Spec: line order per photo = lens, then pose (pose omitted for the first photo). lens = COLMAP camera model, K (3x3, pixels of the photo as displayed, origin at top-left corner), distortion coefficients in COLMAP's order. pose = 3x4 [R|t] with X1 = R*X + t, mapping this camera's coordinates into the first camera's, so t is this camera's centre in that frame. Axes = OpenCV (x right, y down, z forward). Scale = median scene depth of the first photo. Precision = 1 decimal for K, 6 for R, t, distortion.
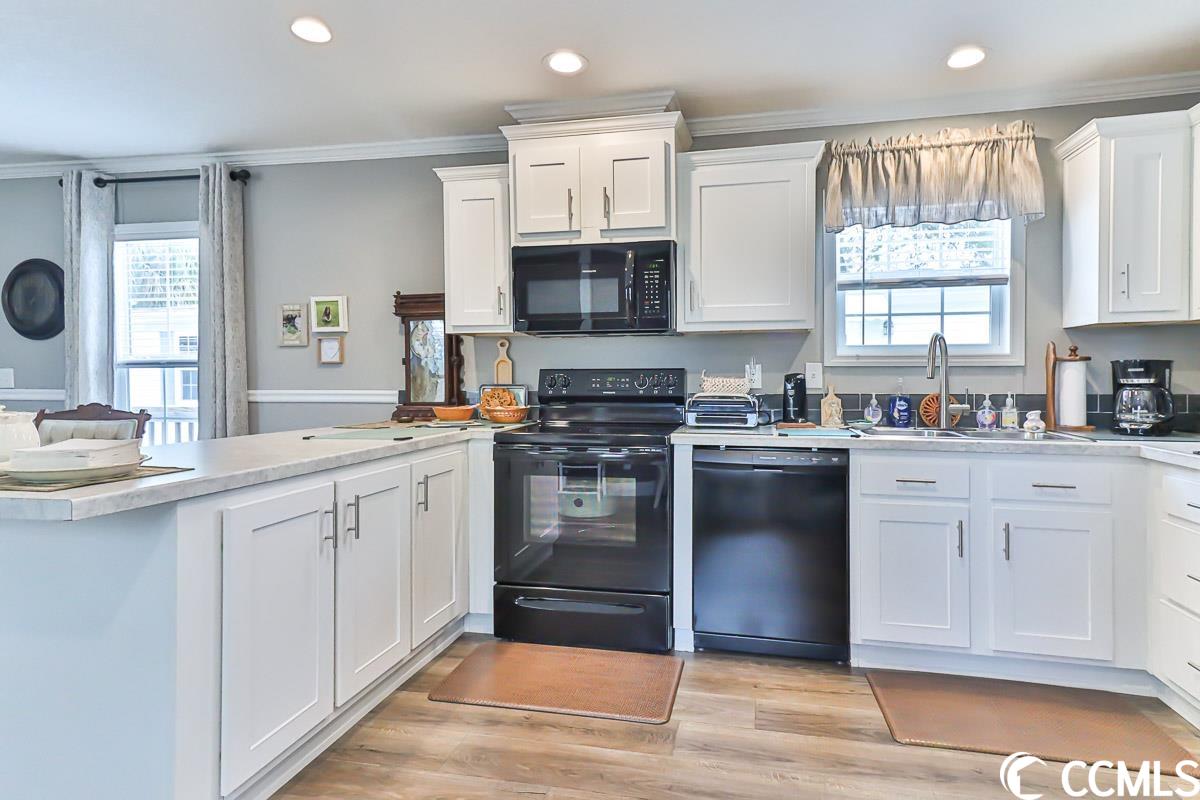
lens RADIAL K [[635.8, 0, 640.0], [0, 635.8, 381.7], [0, 0, 1]] dist [0.003144, 0.000259]
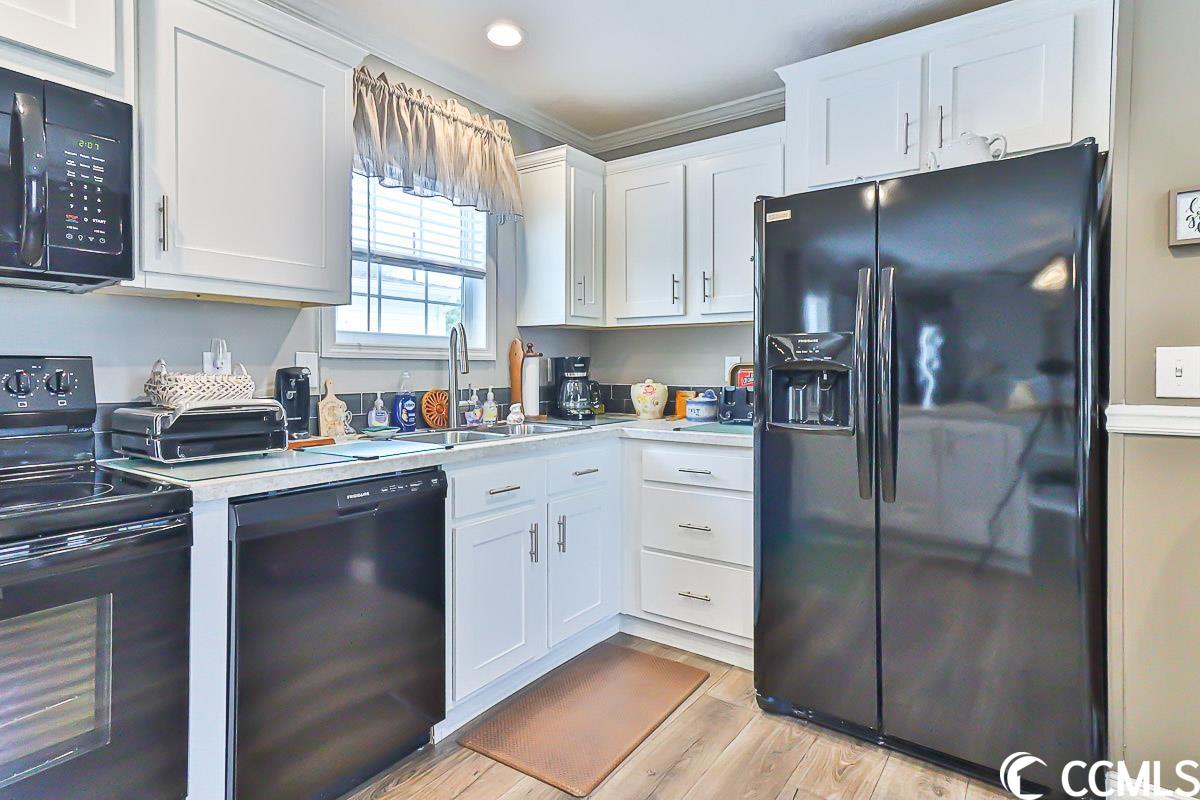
lens RADIAL K [[627.6, 0, 601.3], [0, 627.6, 369.0], [0, 0, 1]] dist [0.029634, 0.000302]
pose [[0.413802, -0.000049, 0.910367, -0.256045], [0.006097, 0.999978, -0.002718, -0.007474], [-0.910347, 0.006676, 0.413793, 0.433250]]
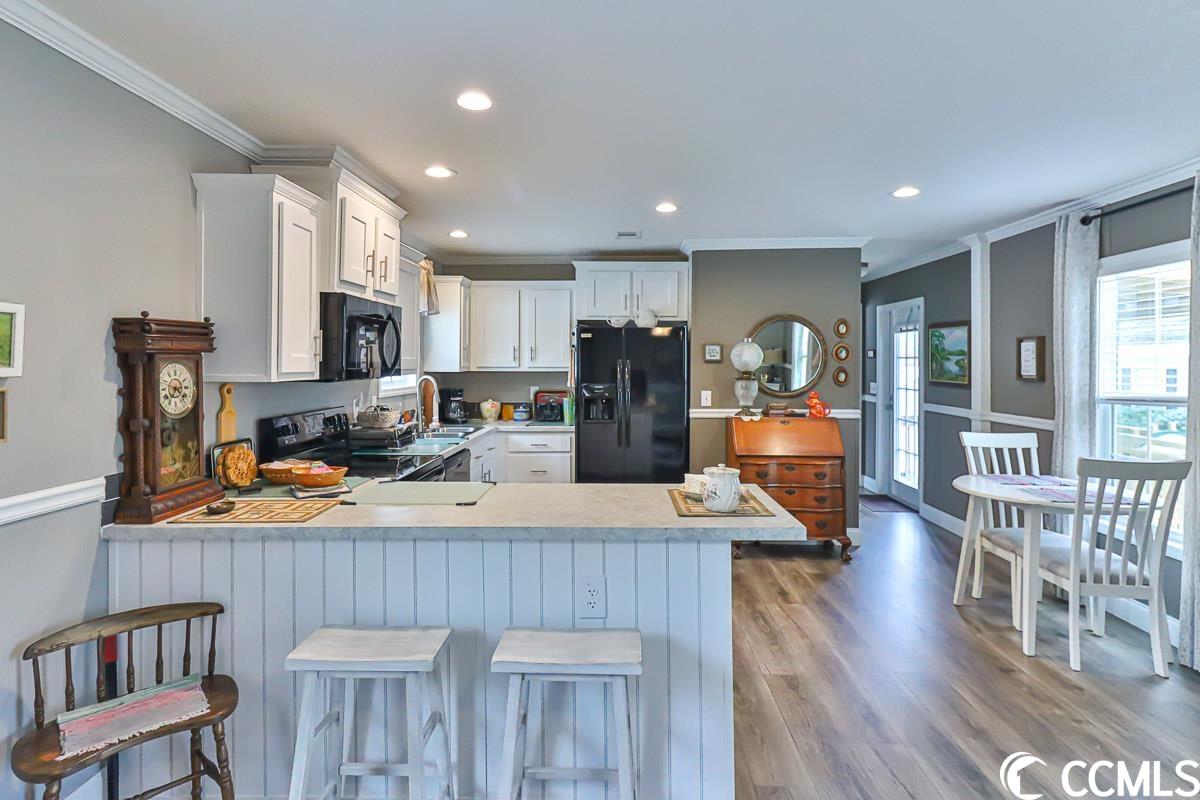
lens RADIAL K [[607.5, 0, 597.5], [0, 607.5, 370.9], [0, 0, 1]] dist [0.026208, -0.000542]
pose [[-0.158611, -0.009047, 0.987300, -1.223485], [0.005676, 0.999933, 0.010075, -0.103740], [-0.987325, 0.007202, -0.158549, 0.795838]]
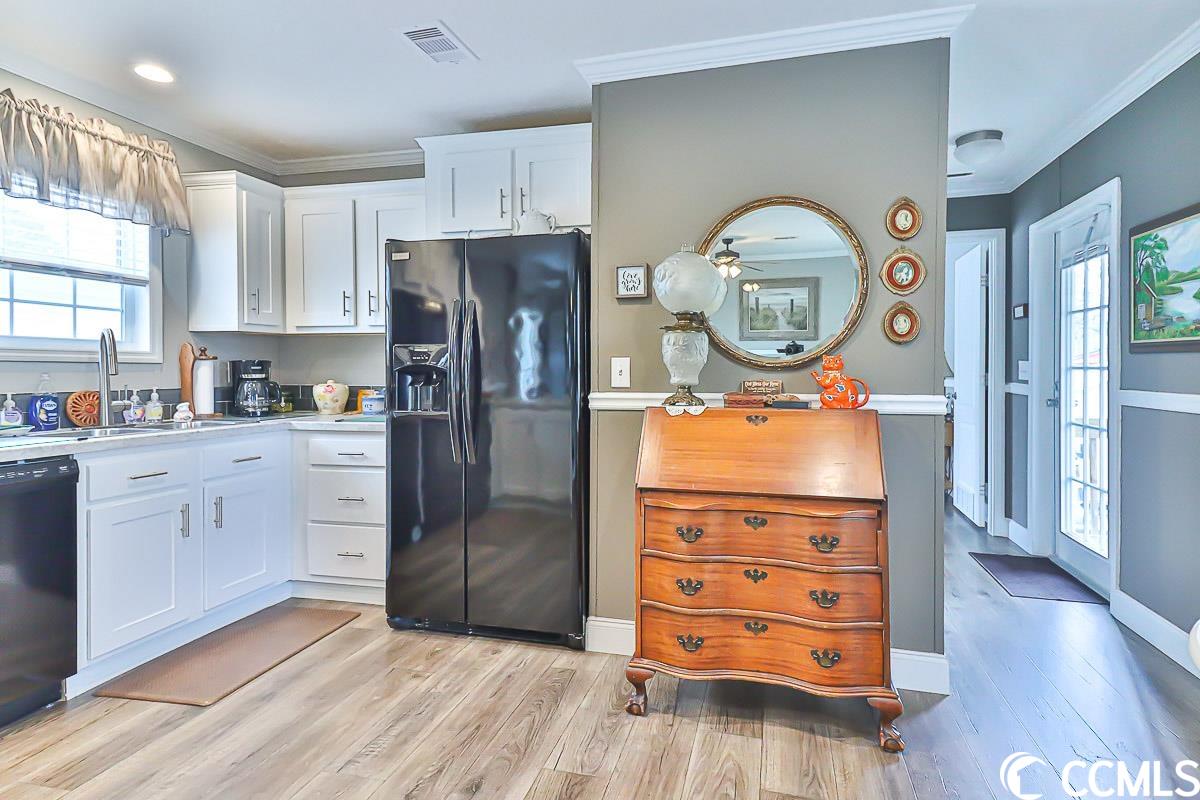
lens RADIAL K [[618.9, 0, 614.3], [0, 618.9, 376.5], [0, 0, 1]] dist [0.030634, 0.000156]
pose [[0.050694, -0.008710, 0.998676, -0.453476], [0.007413, 0.999938, 0.008345, -0.005125], [-0.998687, 0.006980, 0.050755, 0.167004]]
